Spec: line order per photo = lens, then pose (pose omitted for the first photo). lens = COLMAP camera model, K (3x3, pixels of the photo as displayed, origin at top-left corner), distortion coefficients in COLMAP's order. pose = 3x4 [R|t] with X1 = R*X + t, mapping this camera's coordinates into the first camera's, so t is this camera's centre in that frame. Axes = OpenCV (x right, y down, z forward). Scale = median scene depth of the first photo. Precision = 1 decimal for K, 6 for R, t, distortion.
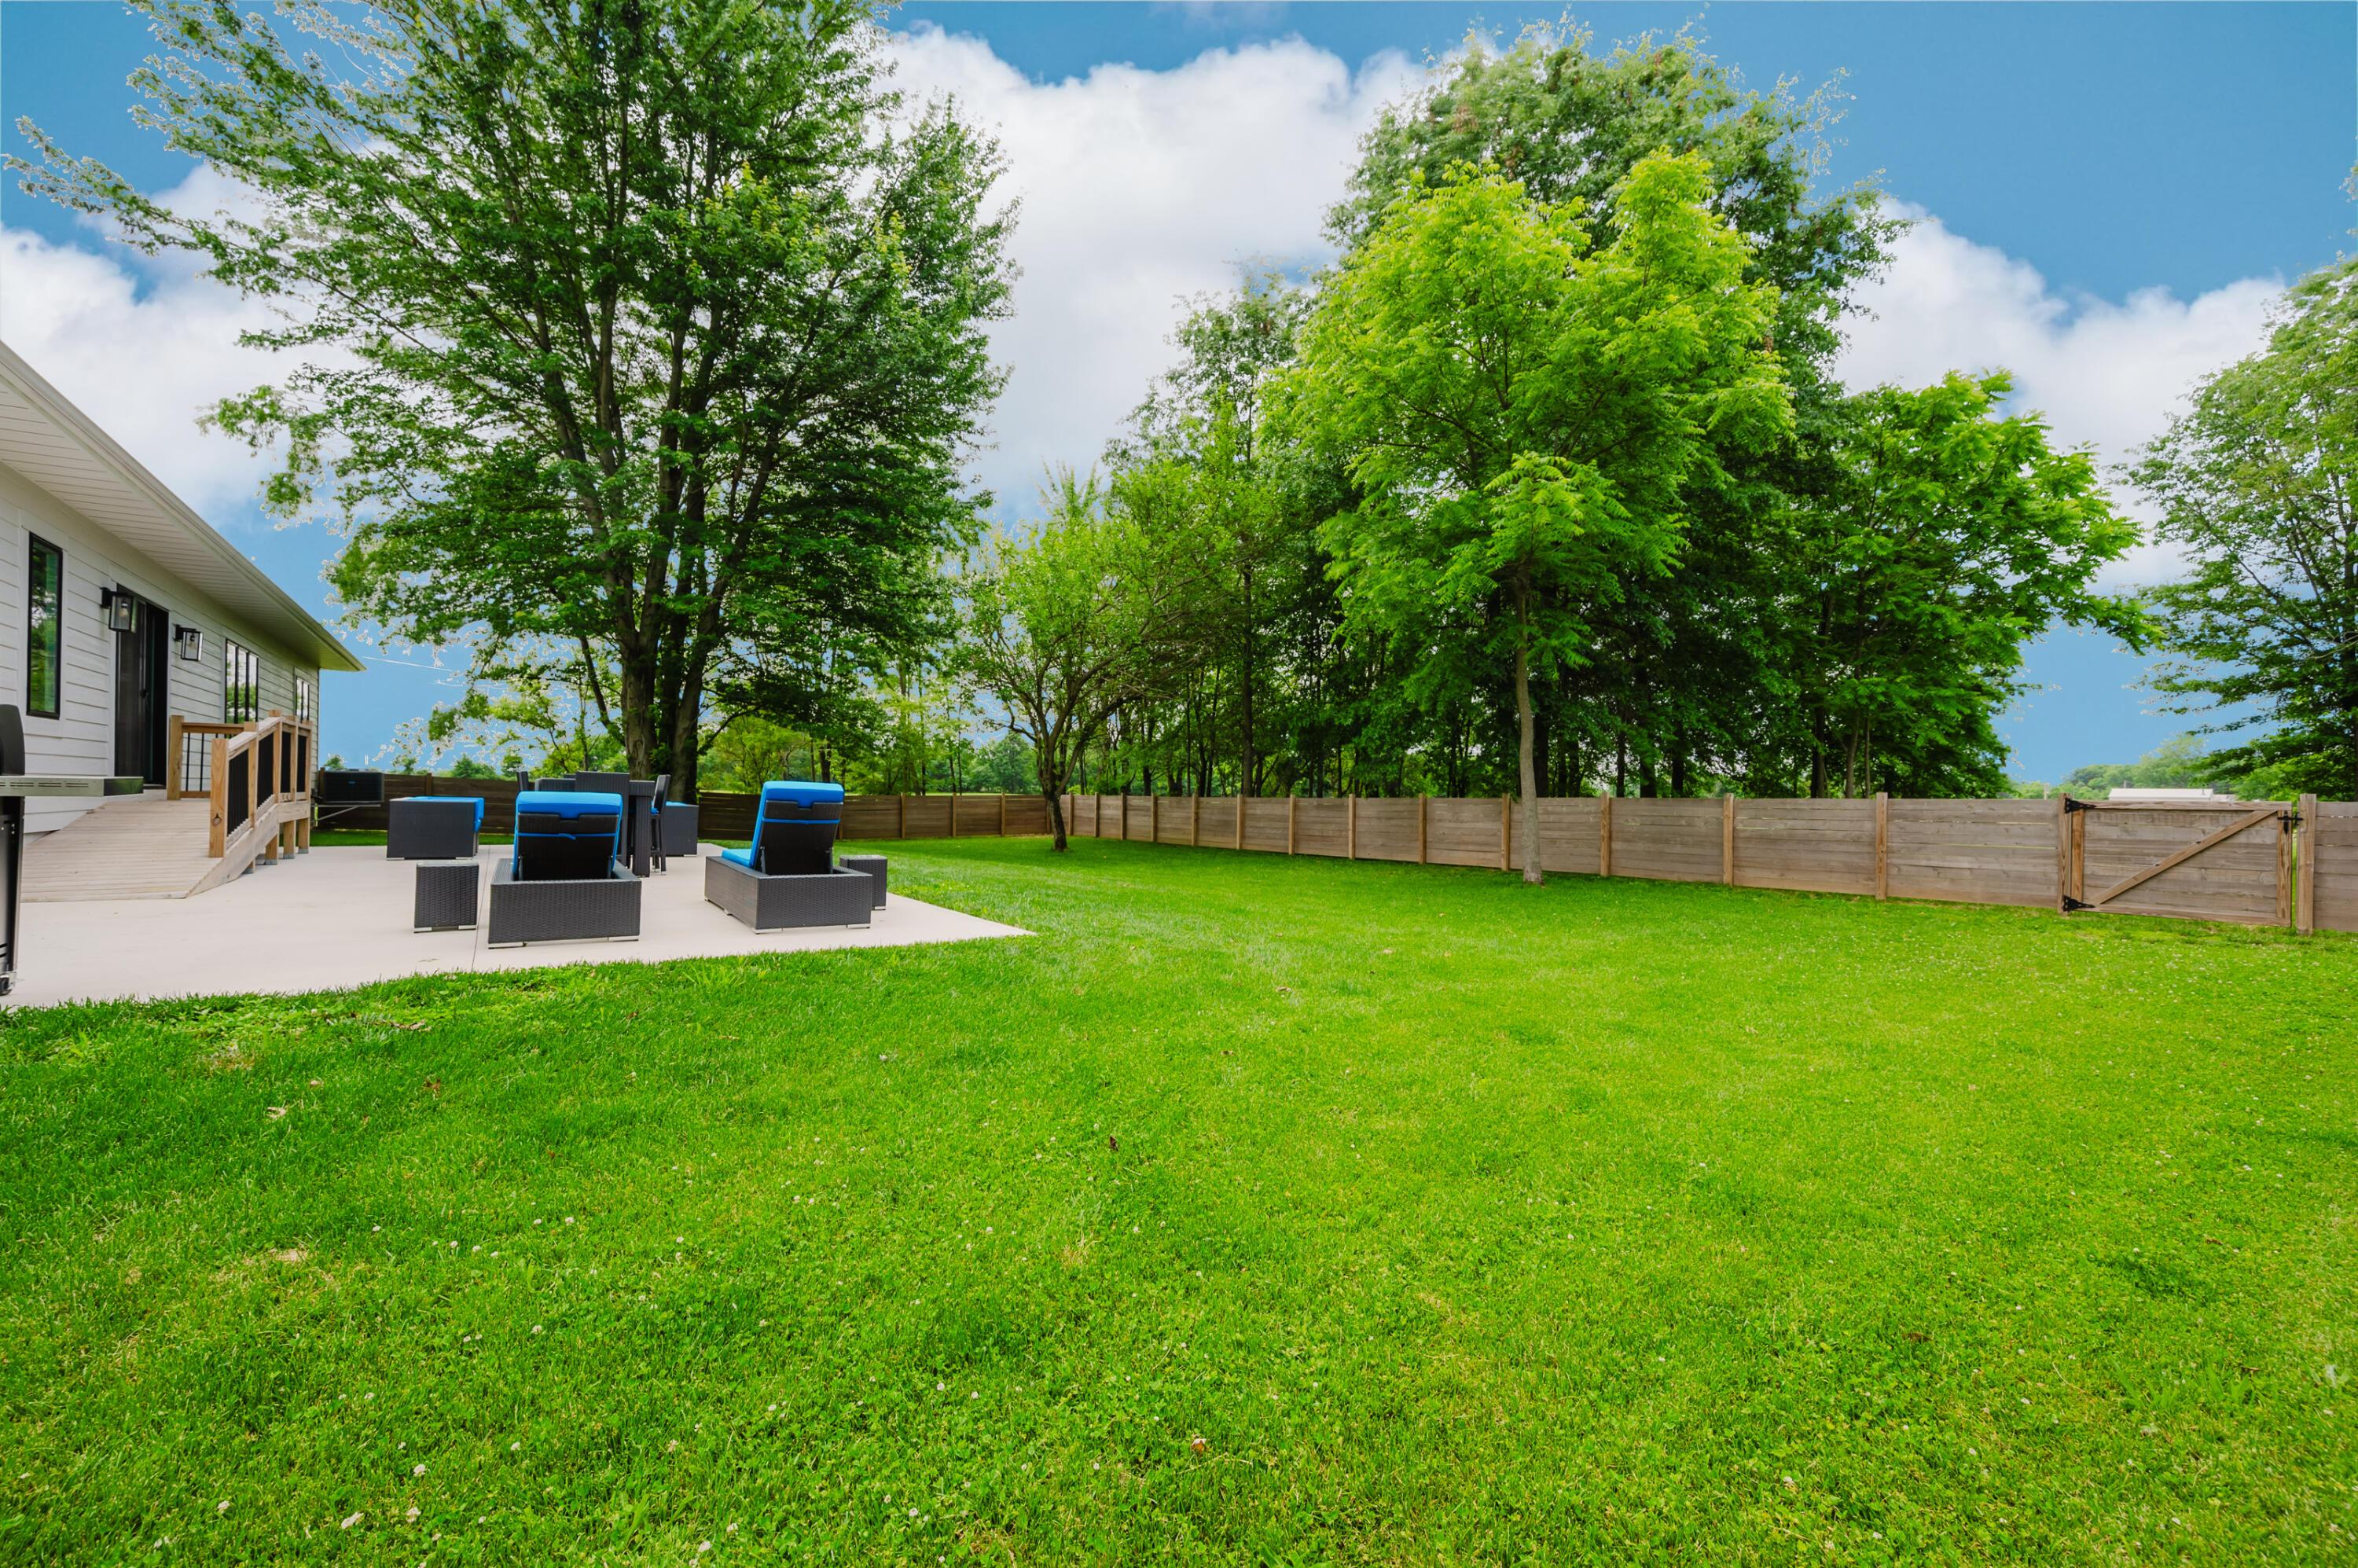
lens RADIAL K [[921.0, 0, 1176.7], [0, 921.0, 788.3], [0, 0, 1]] dist [0.000937, -0.000036]
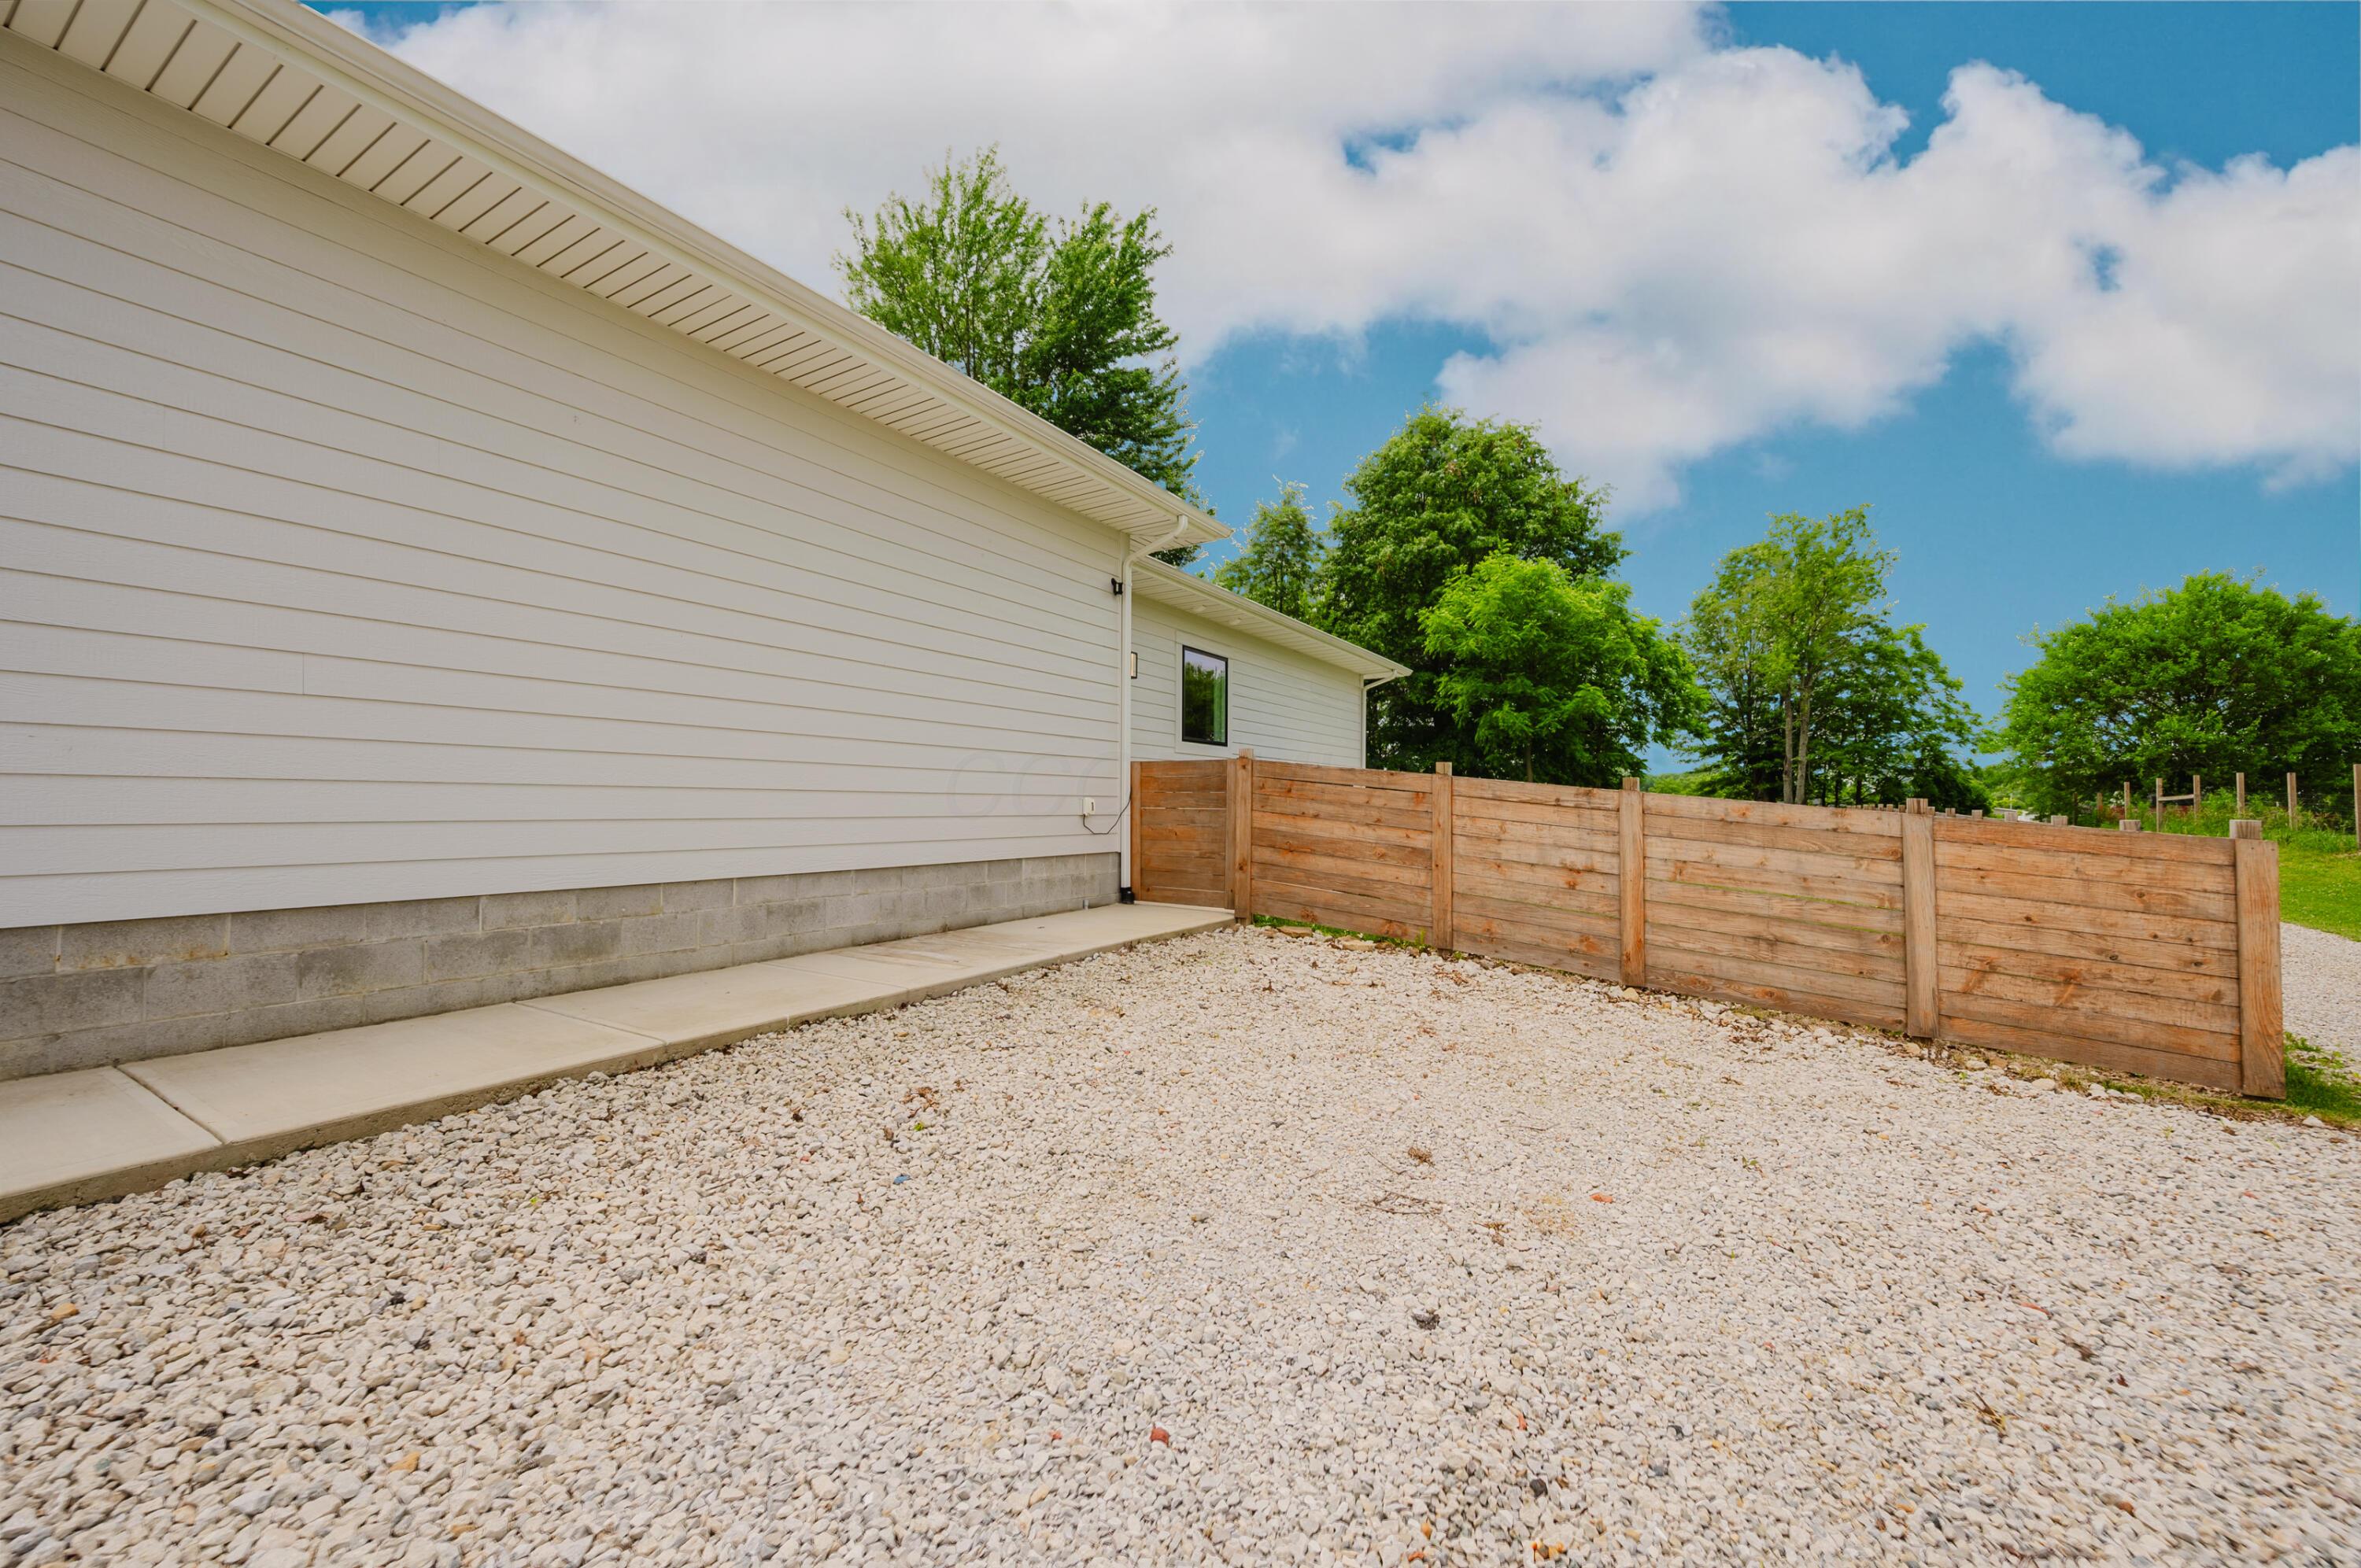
lens RADIAL K [[922.1, 0, 1175.4], [0, 922.1, 779.2], [0, 0, 1]] dist [0.000937, -0.000036]
pose [[0.923521, 0.004915, 0.383516, -0.679972], [0.003420, 0.999773, -0.021050, -0.009327], [-0.383532, 0.020752, 0.923294, -0.396409]]
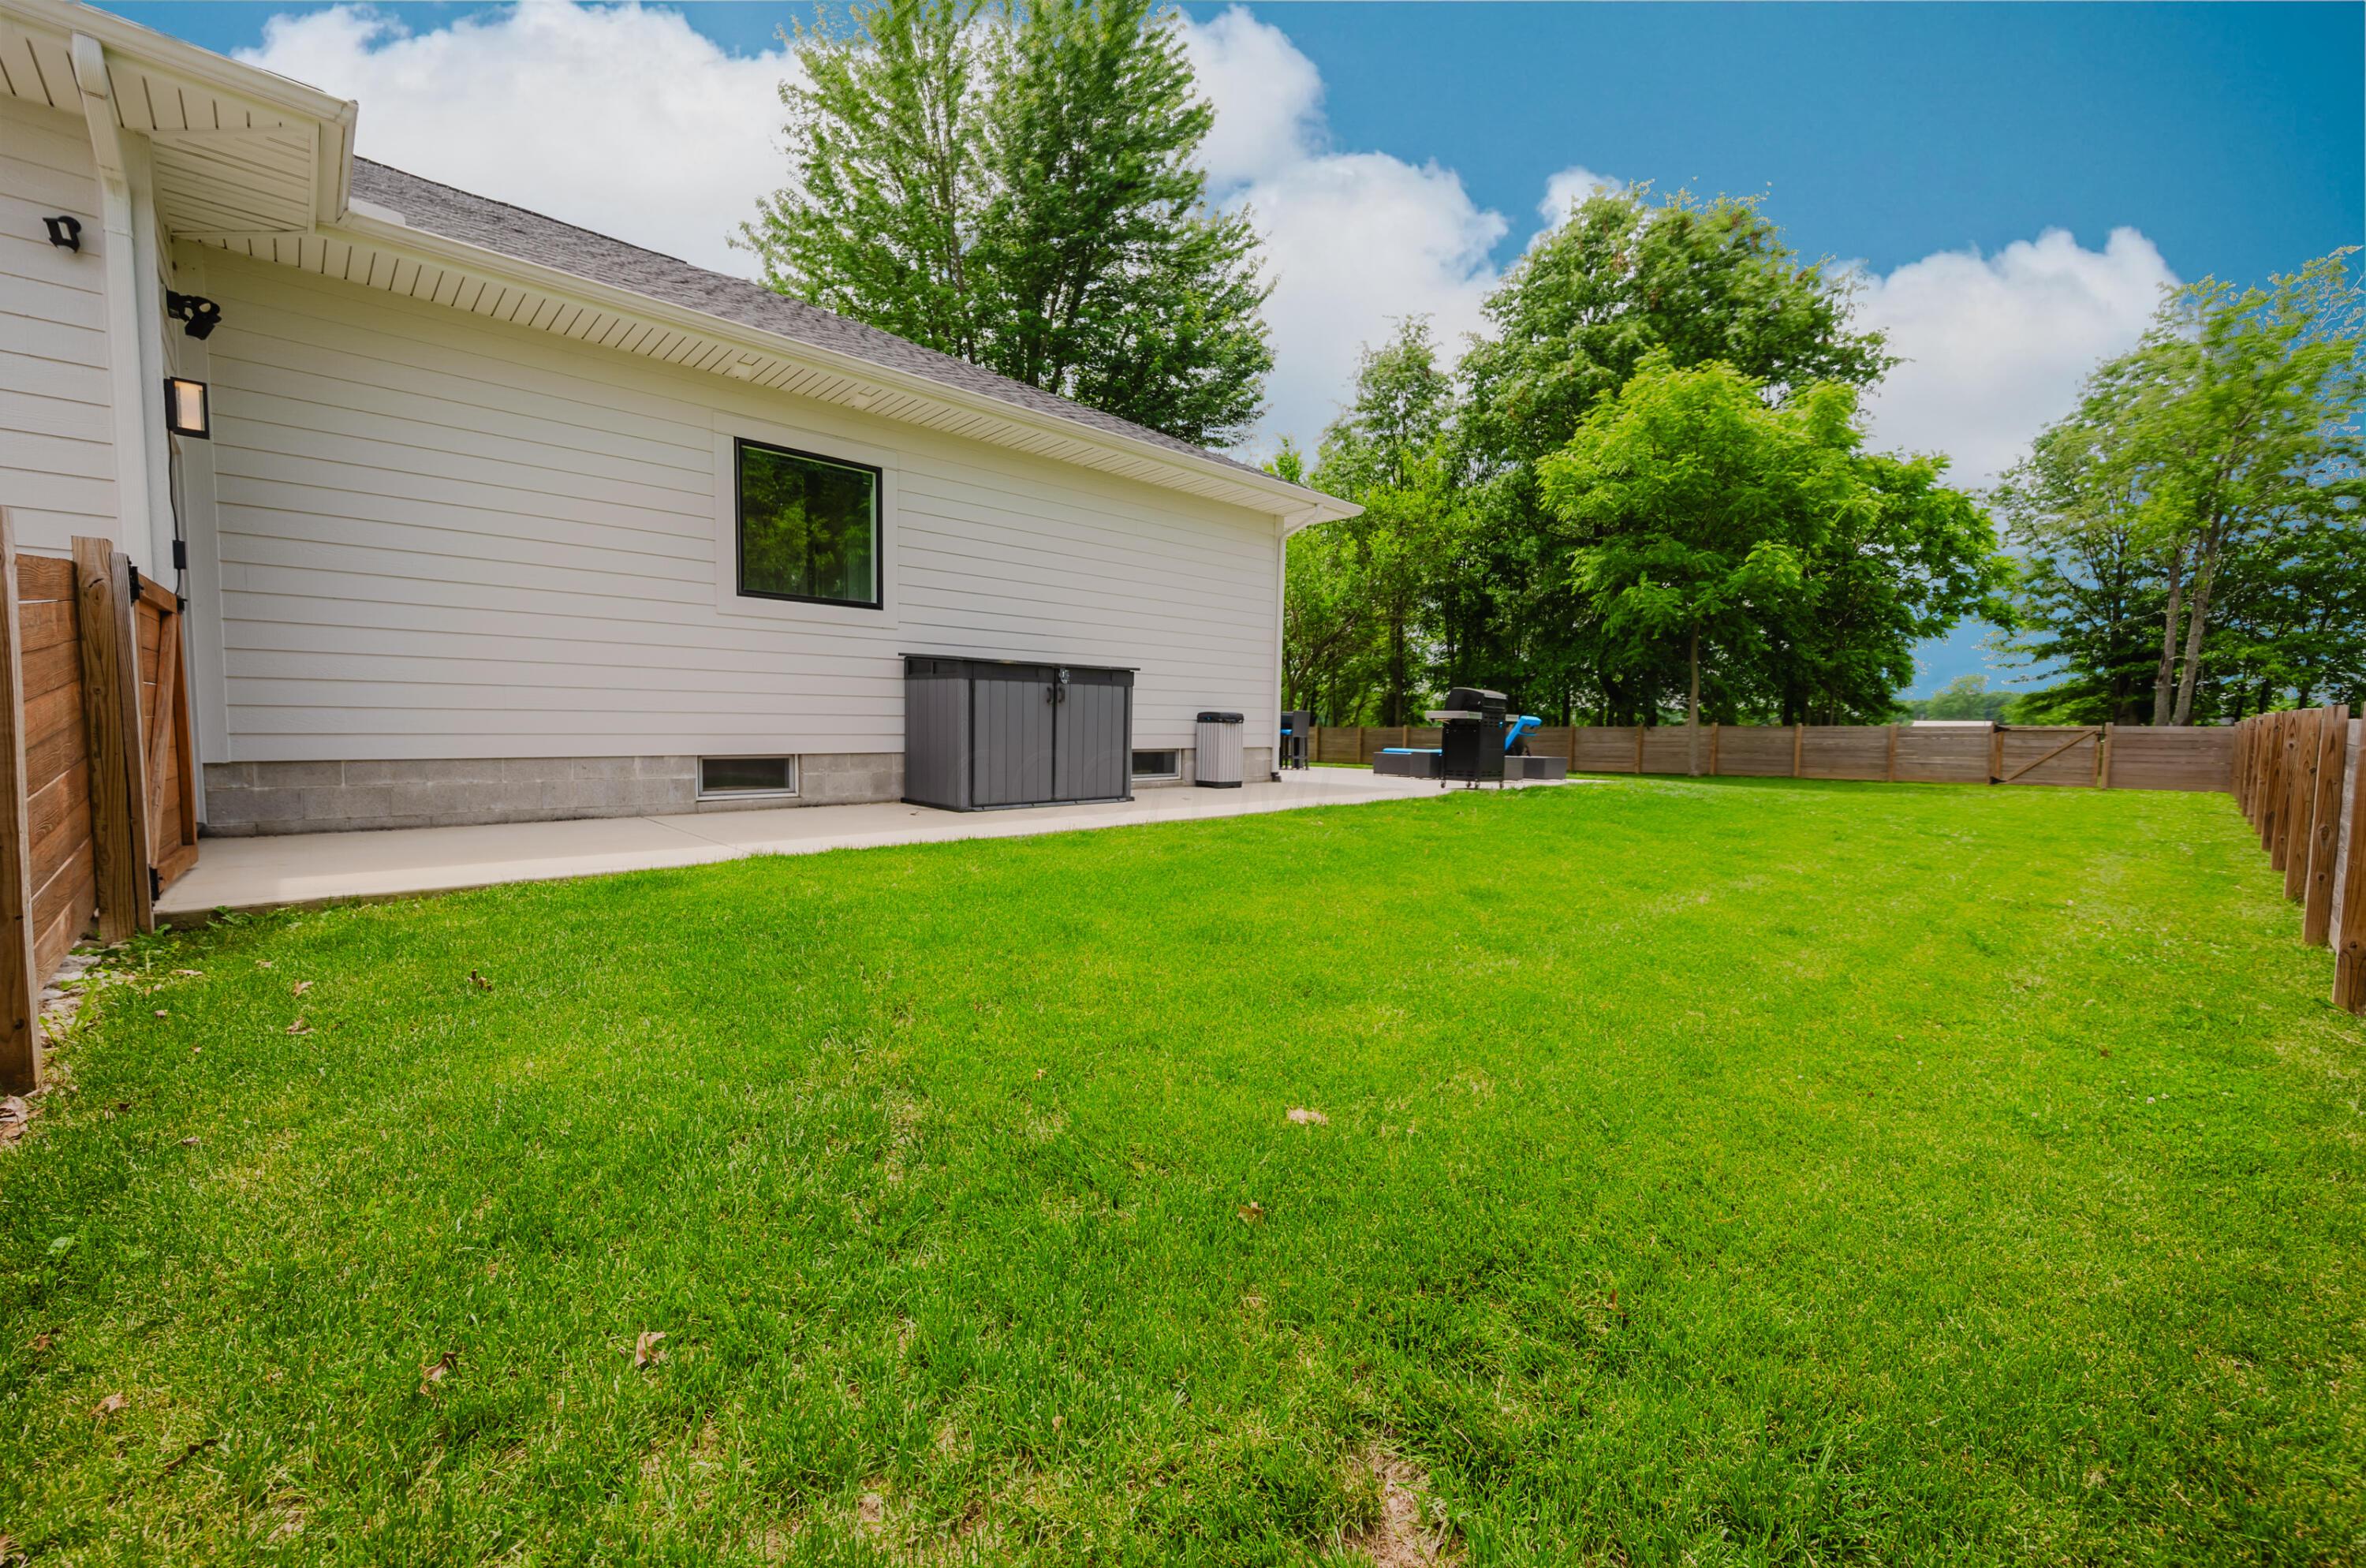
lens RADIAL K [[924.2, 0, 1186.4], [0, 924.2, 785.5], [0, 0, 1]] dist [0.000937, -0.000036]
pose [[0.991285, -0.008847, 0.131440, -0.380695], [-0.000336, 0.997569, 0.069683, 0.001355], [-0.131737, -0.069120, 0.988872, -0.271888]]
